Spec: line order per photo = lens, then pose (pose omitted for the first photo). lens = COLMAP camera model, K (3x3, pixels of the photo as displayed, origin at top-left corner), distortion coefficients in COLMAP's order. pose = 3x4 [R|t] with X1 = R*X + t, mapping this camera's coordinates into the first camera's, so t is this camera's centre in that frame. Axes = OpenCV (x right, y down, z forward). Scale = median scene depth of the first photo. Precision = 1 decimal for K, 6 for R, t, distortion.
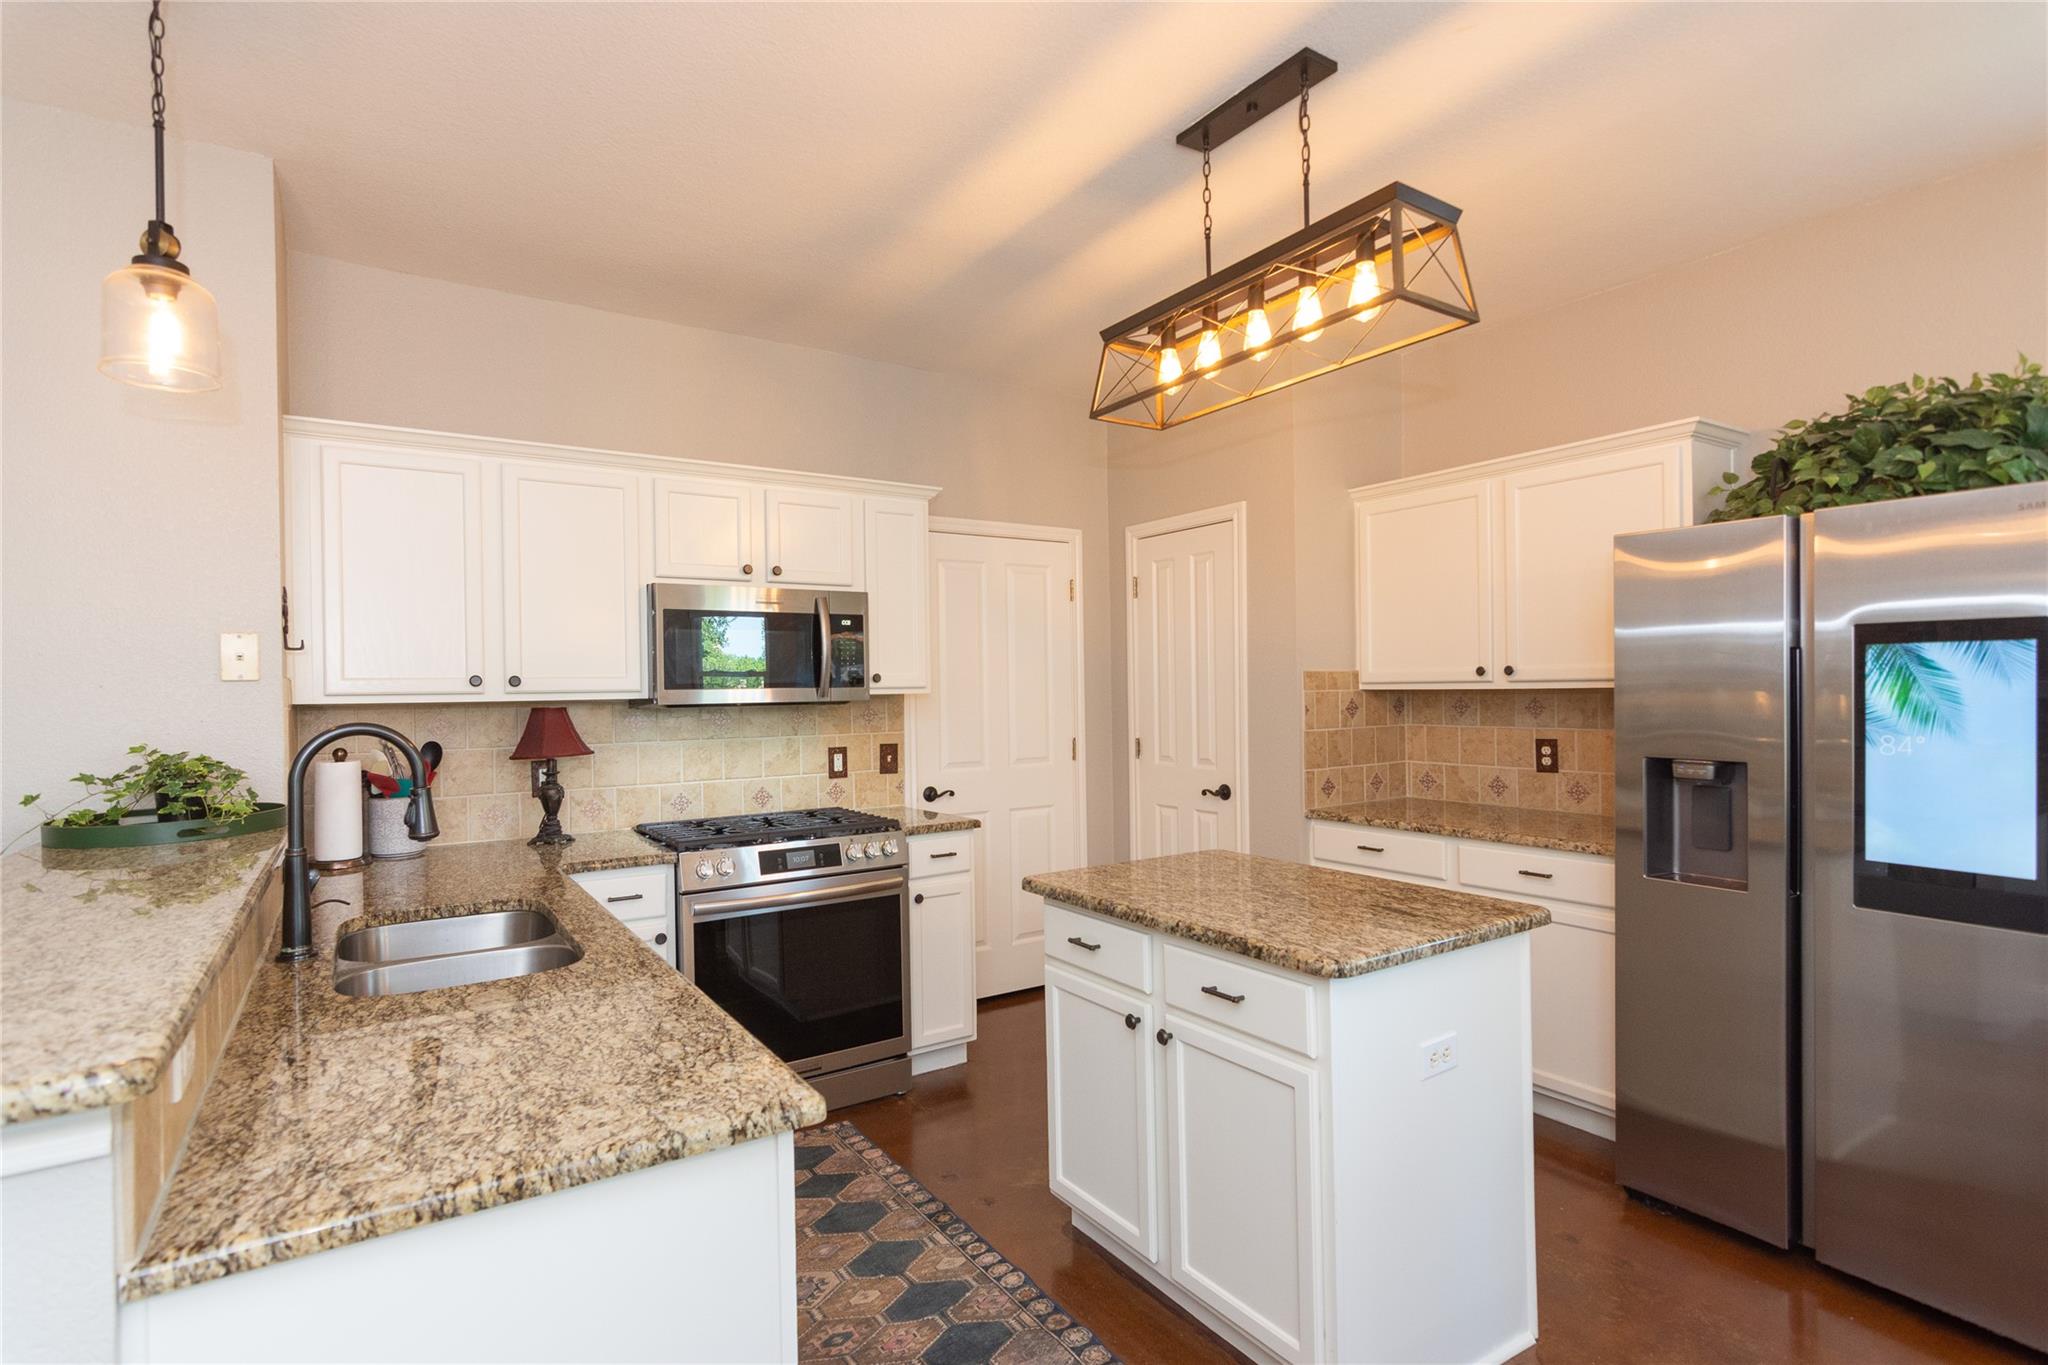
lens RADIAL K [[999.8, 0, 1029.9], [0, 999.8, 693.6], [0, 0, 1]] dist [-0.002003, 0.001890]
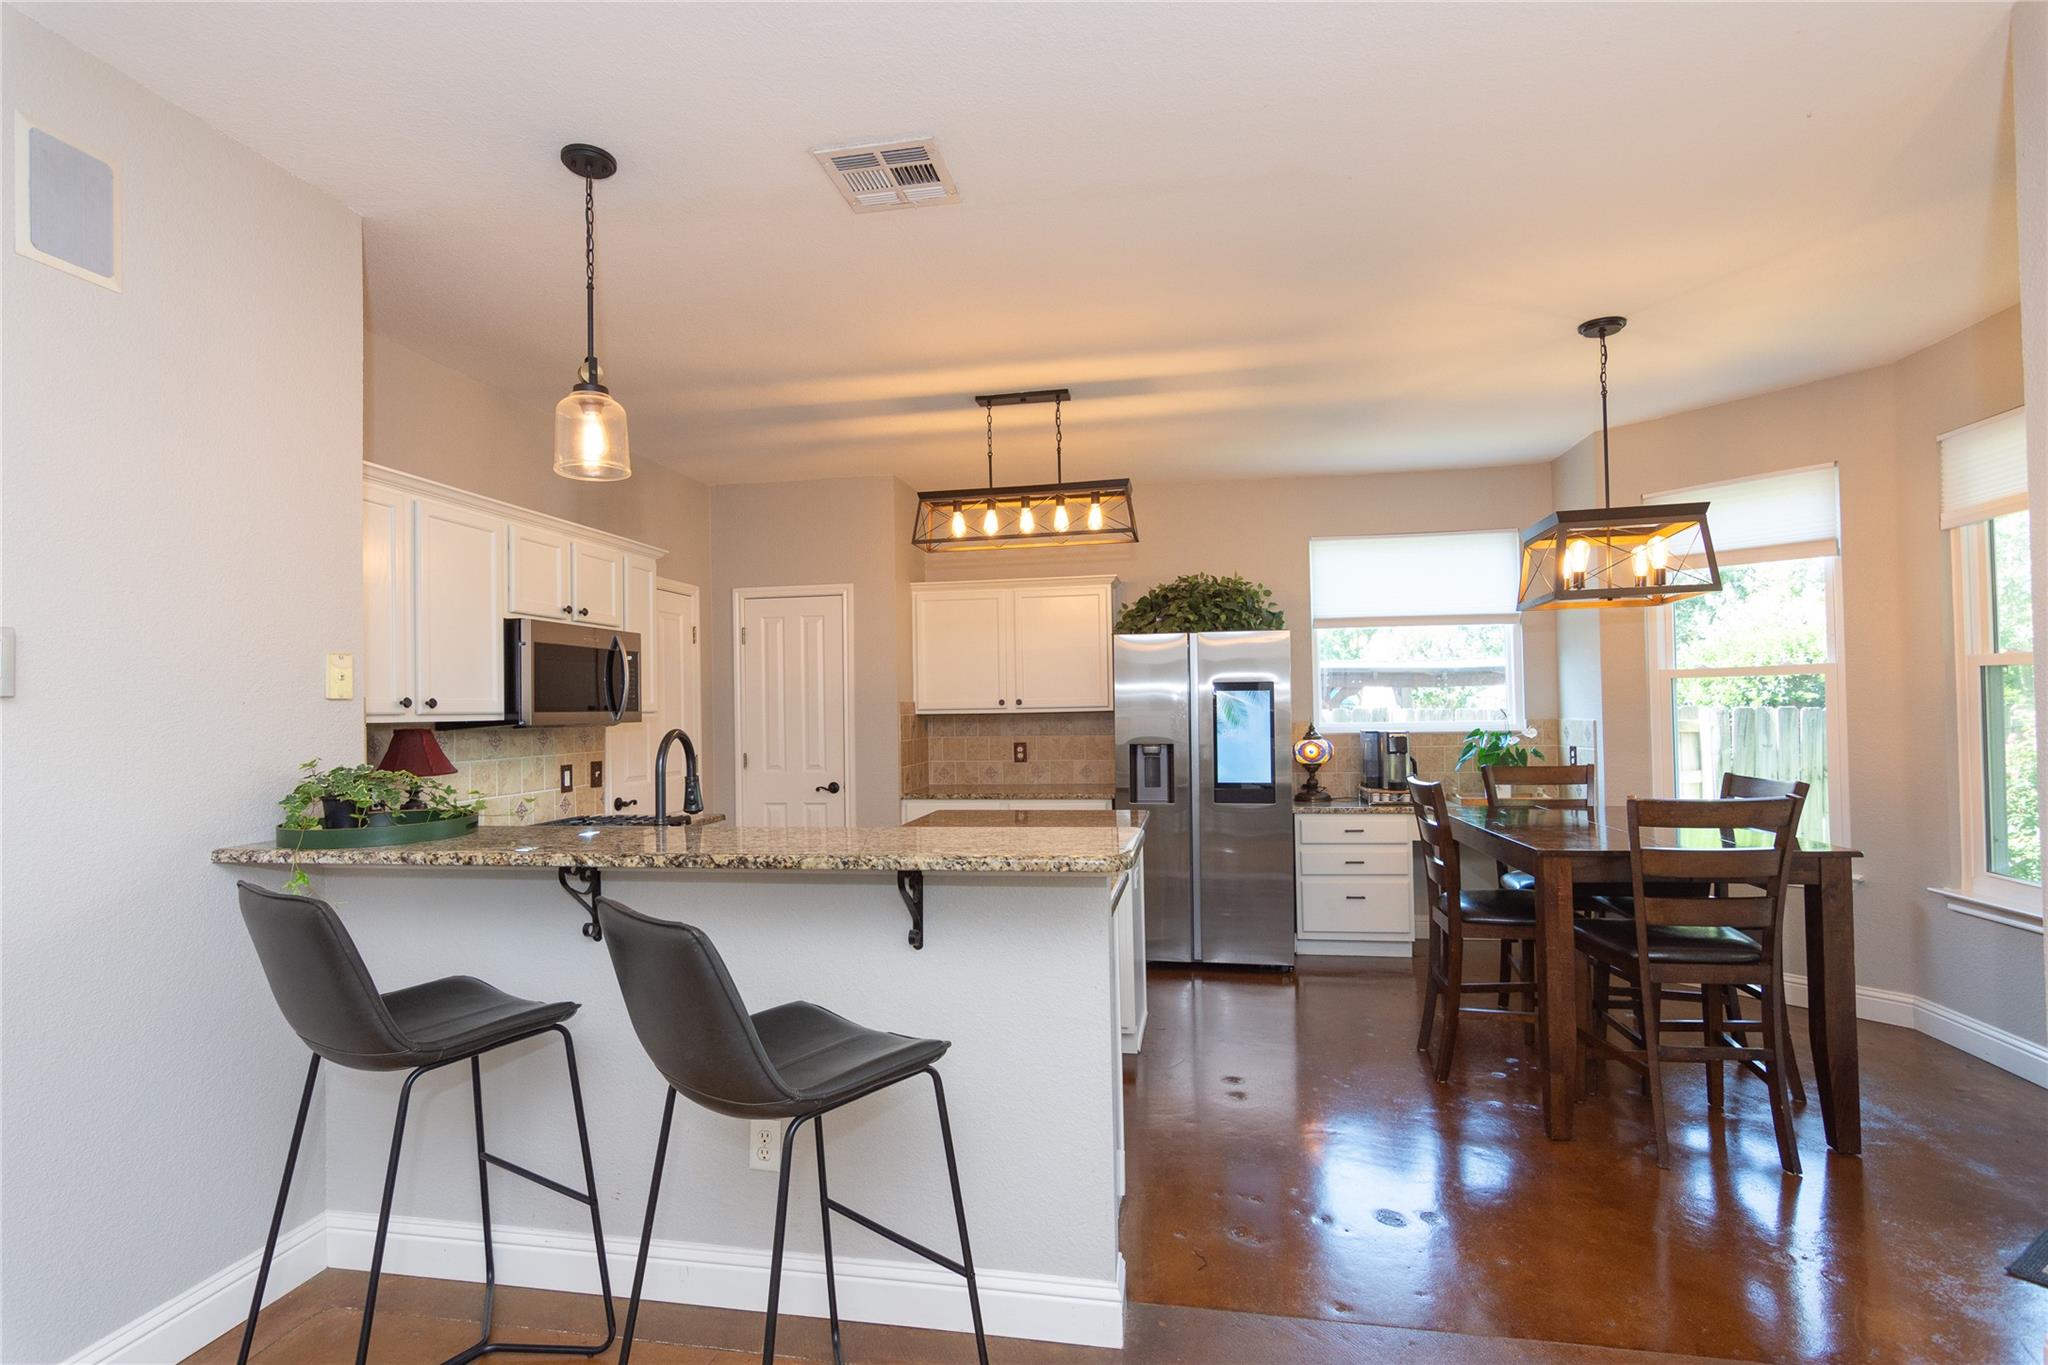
lens RADIAL K [[999.8, 0, 1009.4], [0, 999.8, 690.2], [0, 0, 1]] dist [-0.002003, 0.001890]
pose [[0.688894, 0.017146, 0.724659, -0.734483], [0.010841, 0.999365, -0.033952, 0.013929], [-0.724781, 0.031245, 0.688271, -0.164542]]
